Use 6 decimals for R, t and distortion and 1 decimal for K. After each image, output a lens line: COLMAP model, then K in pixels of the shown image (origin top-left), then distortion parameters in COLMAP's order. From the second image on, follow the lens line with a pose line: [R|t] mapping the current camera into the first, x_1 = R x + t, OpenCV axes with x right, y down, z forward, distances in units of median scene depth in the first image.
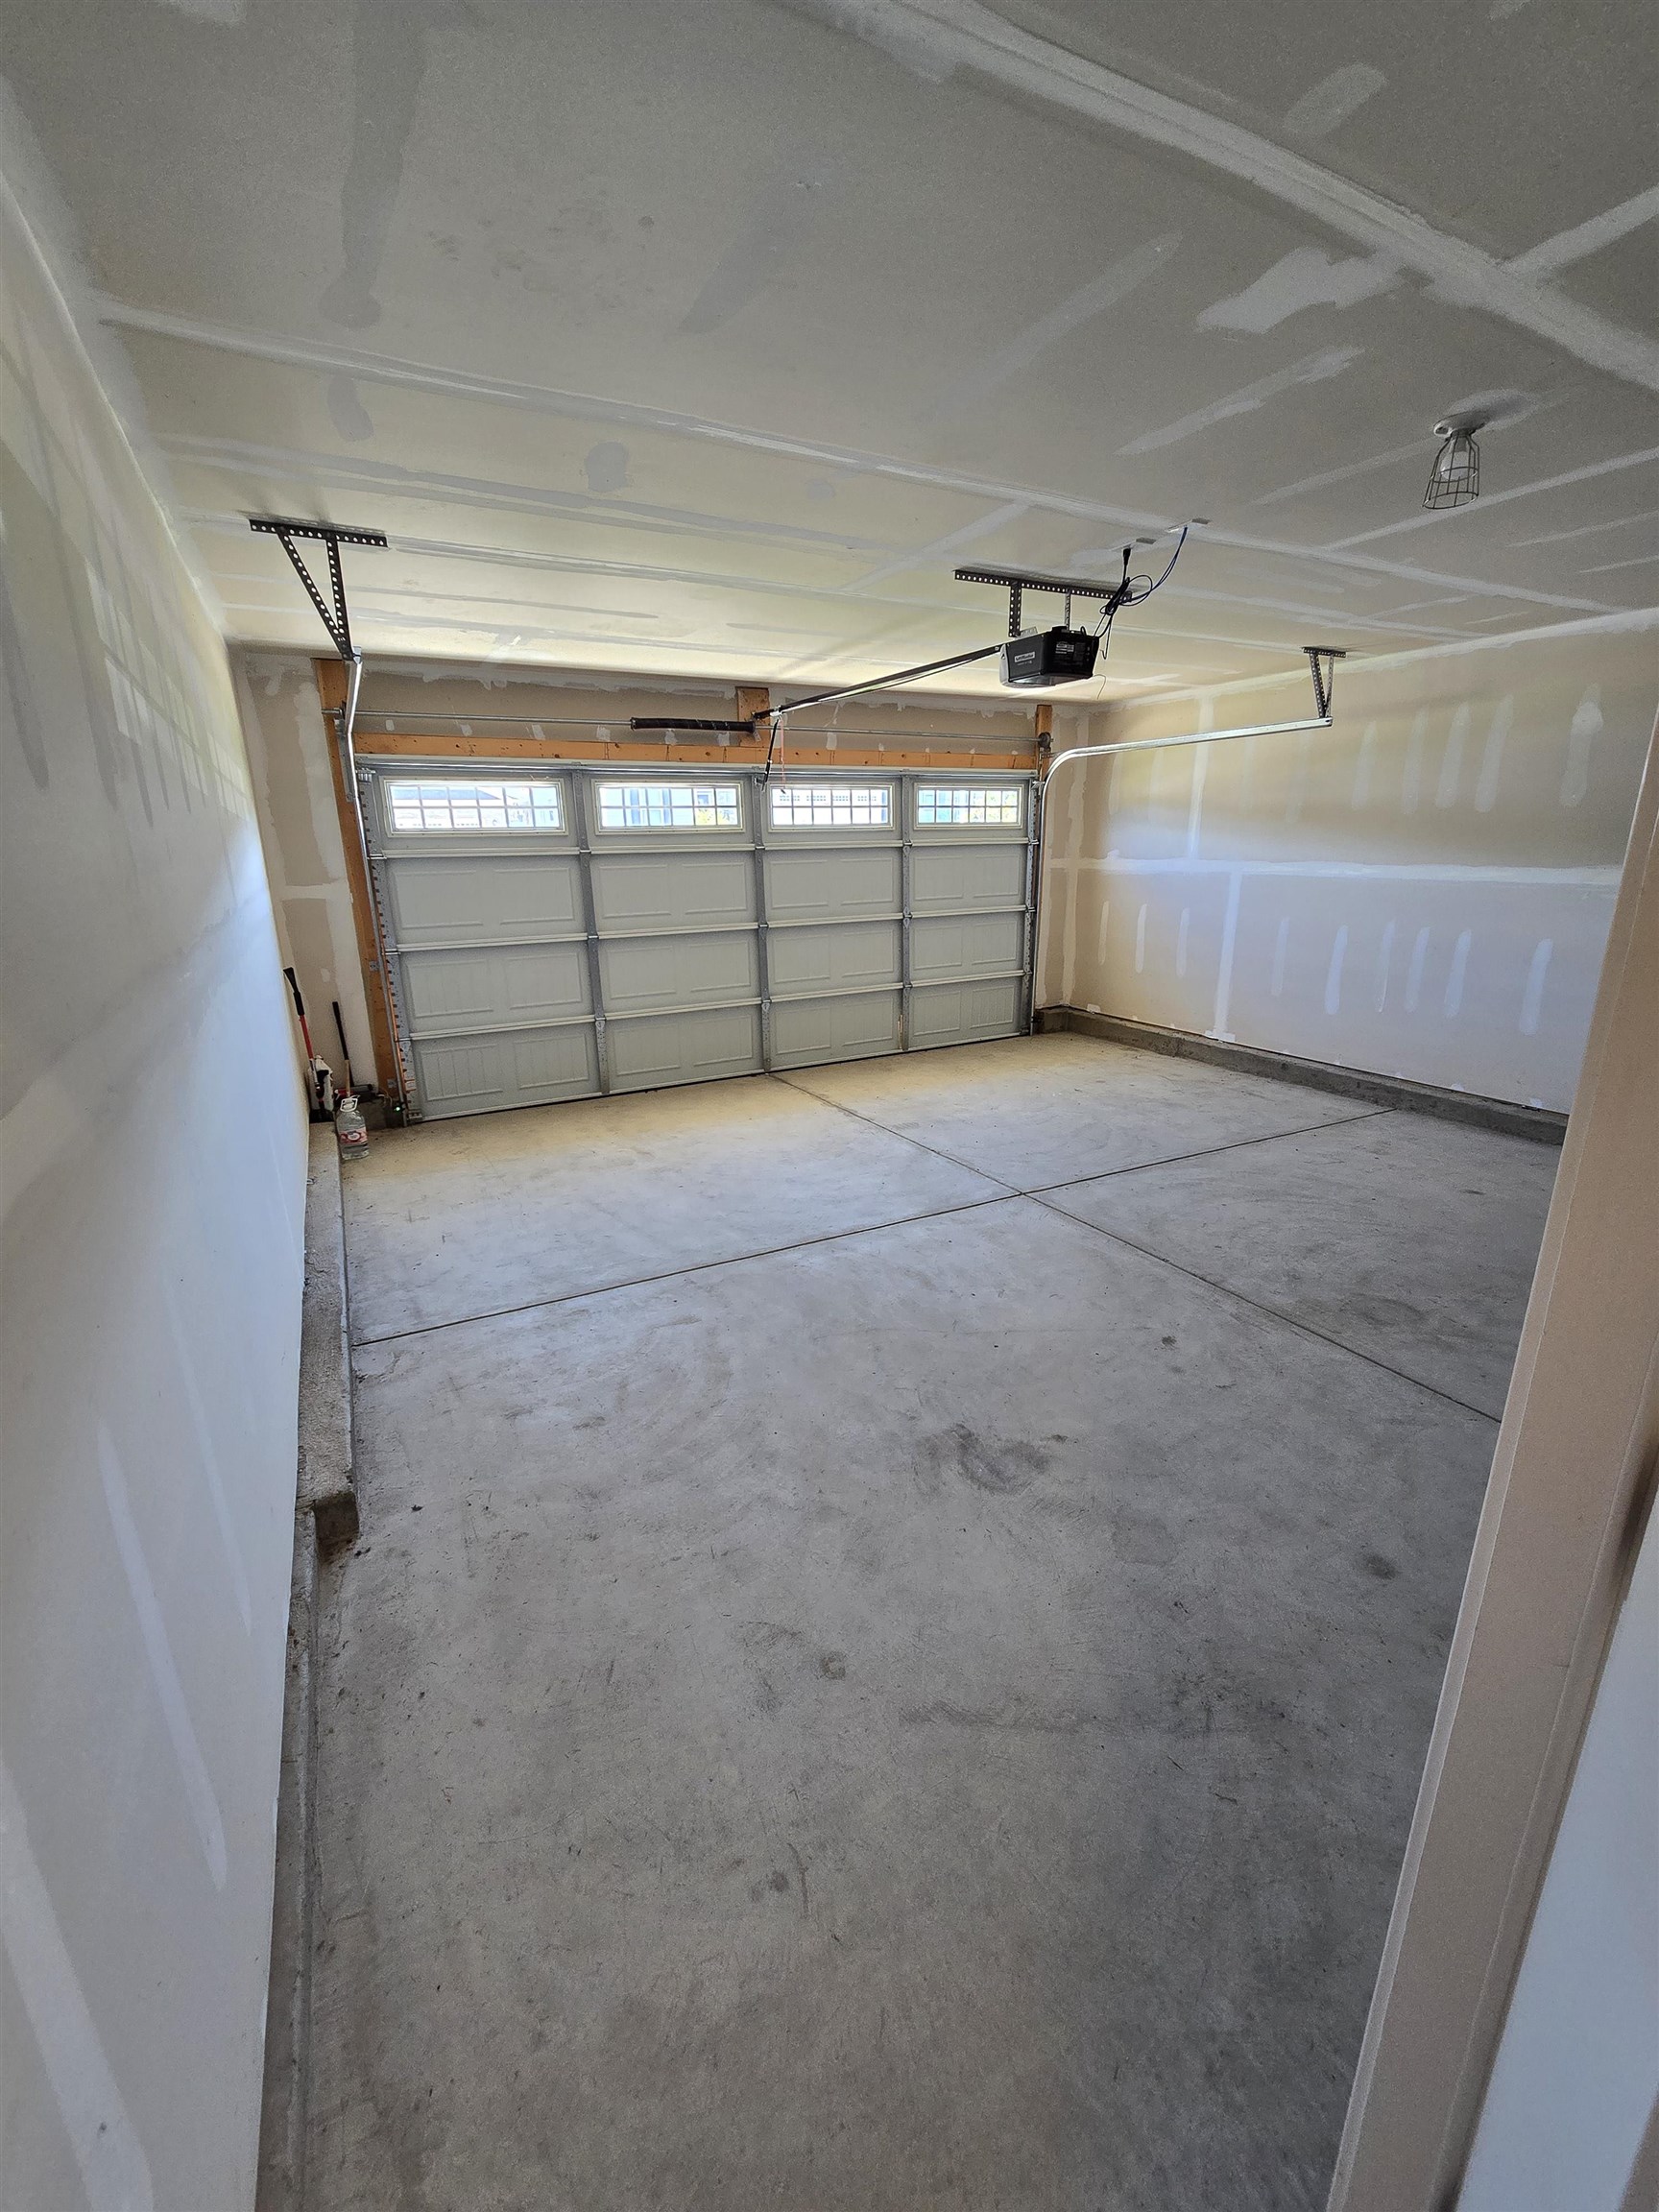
lens RADIAL K [[904.2, 0, 823.6], [0, 904.2, 1099.9], [0, 0, 1]] dist [-0.004789, 0.000683]
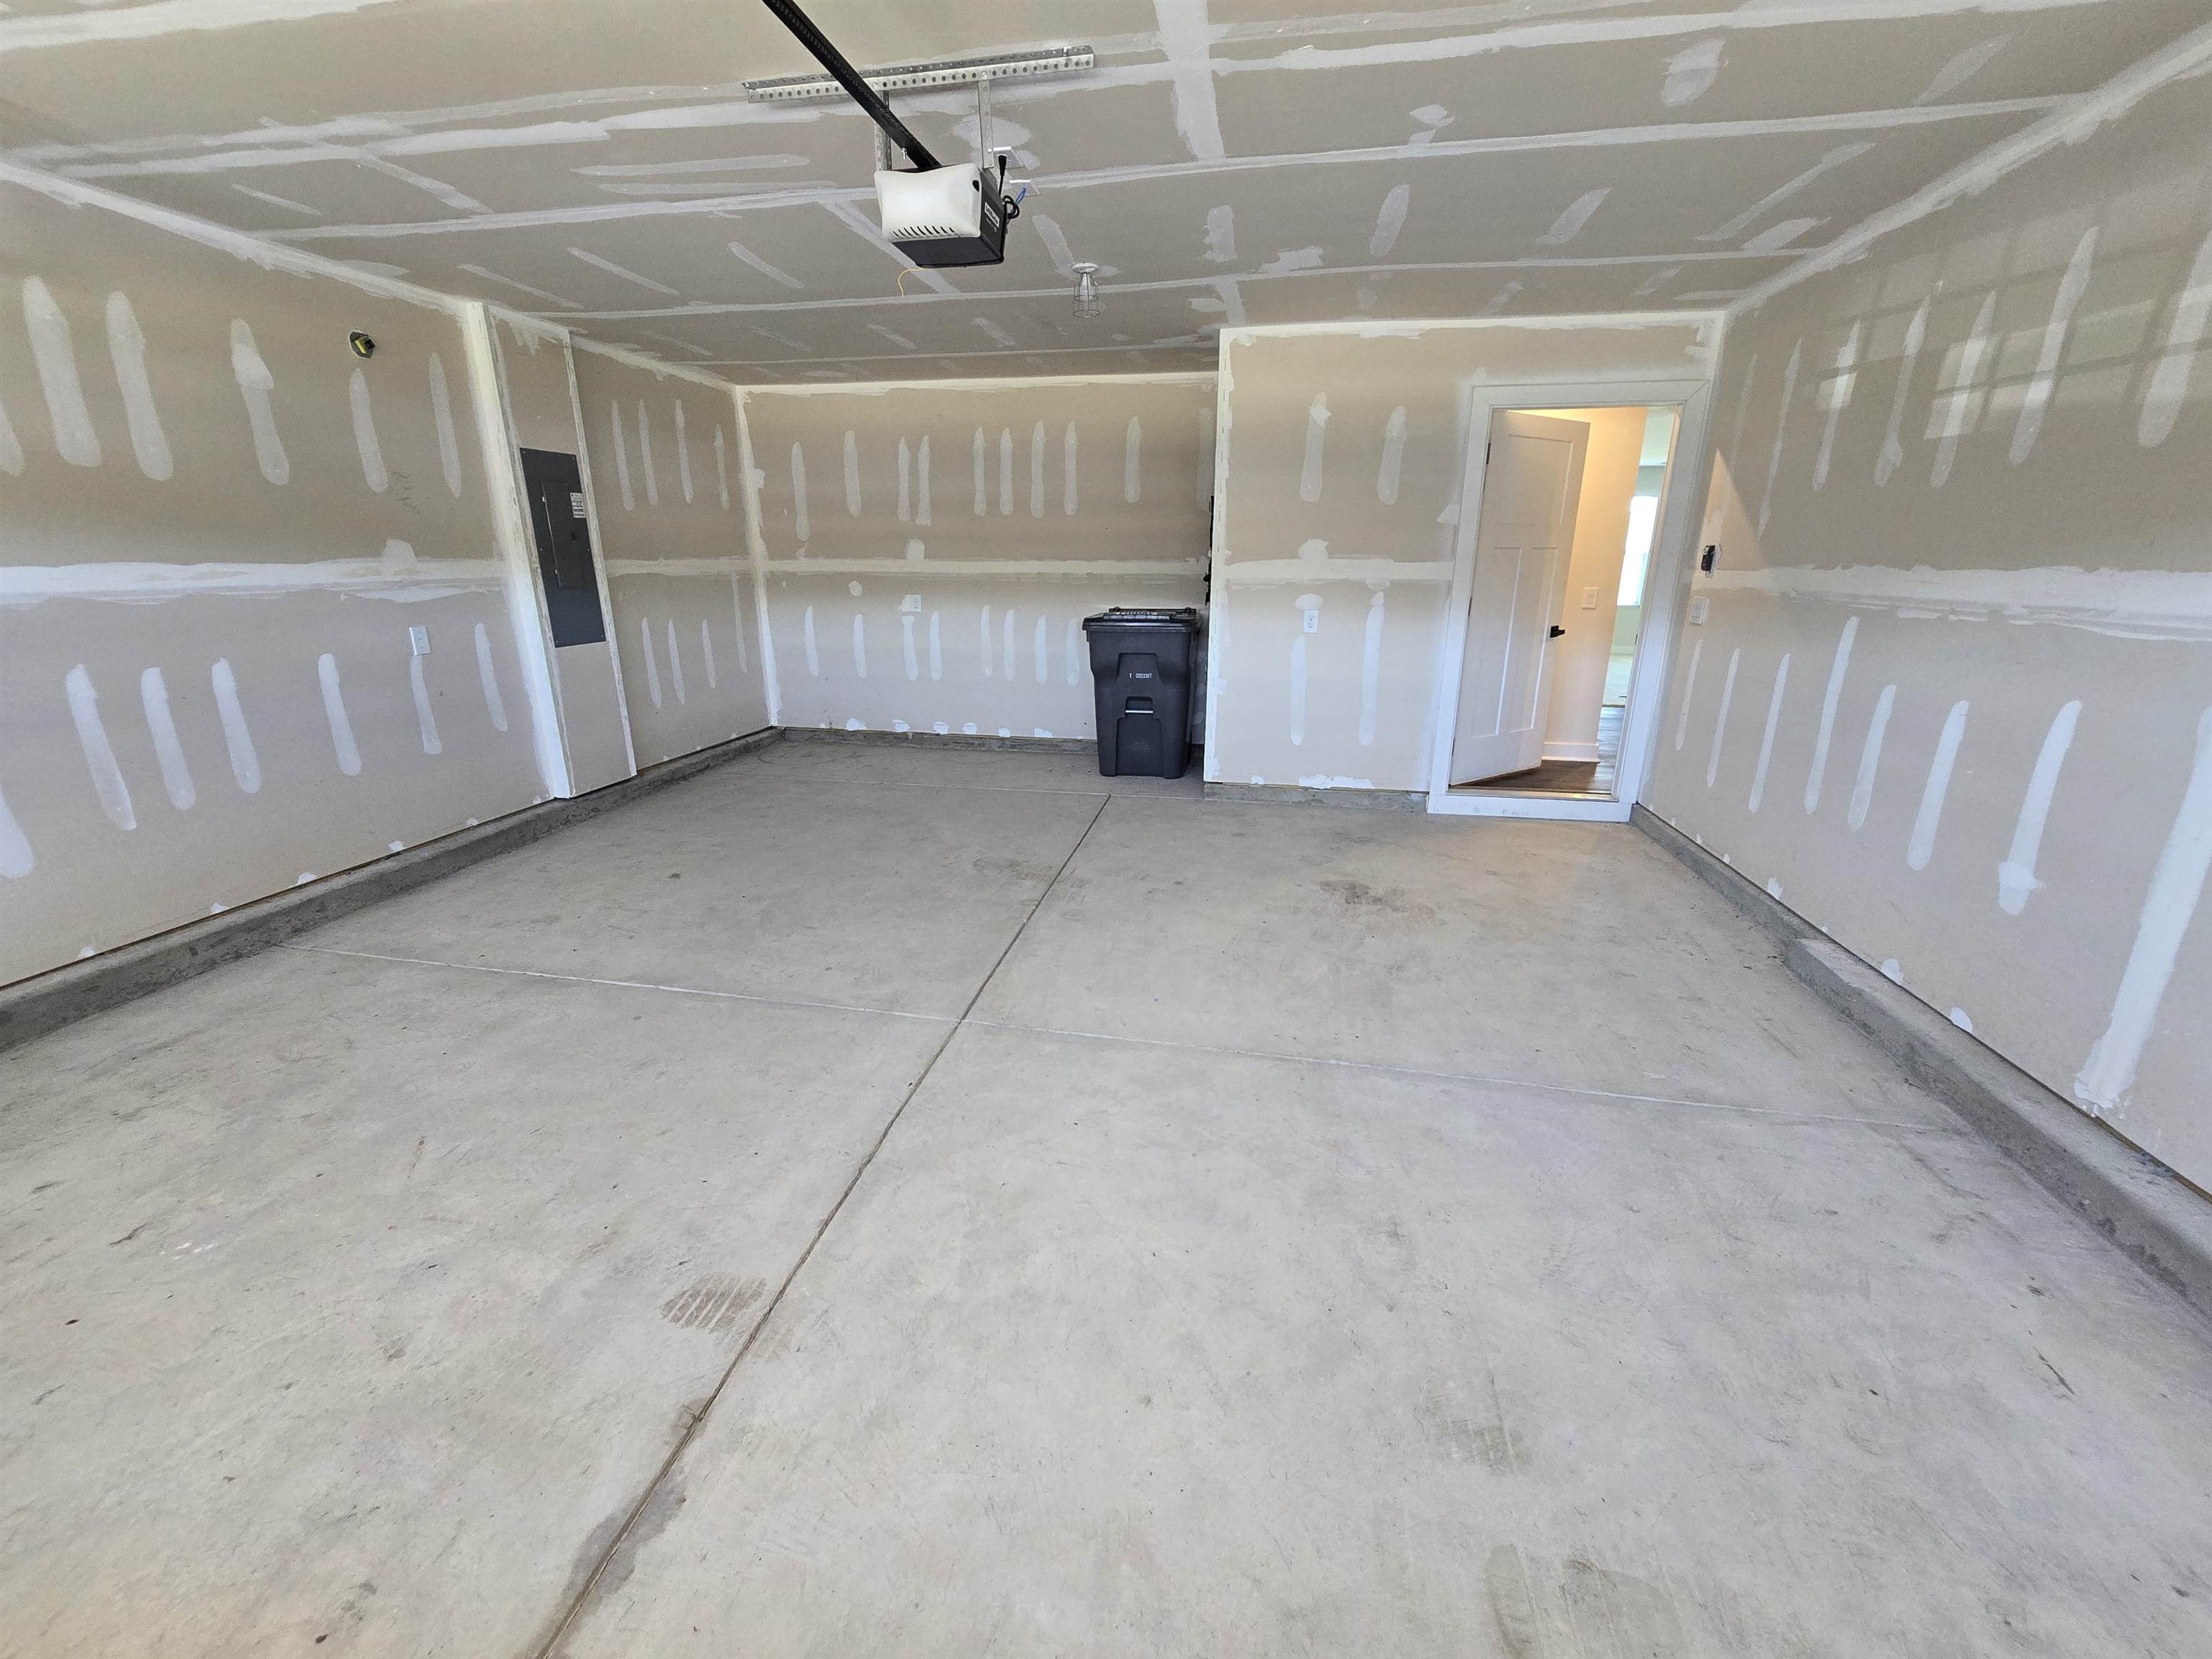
lens RADIAL K [[904.2, 0, 1102.8], [0, 904.2, 829.2], [0, 0, 1]] dist [-0.004789, 0.000683]
pose [[-0.778520, -0.168871, 0.604474, -0.247222], [0.185575, 0.858120, 0.478739, -0.319581], [-0.599557, 0.484883, -0.636726, 1.249378]]
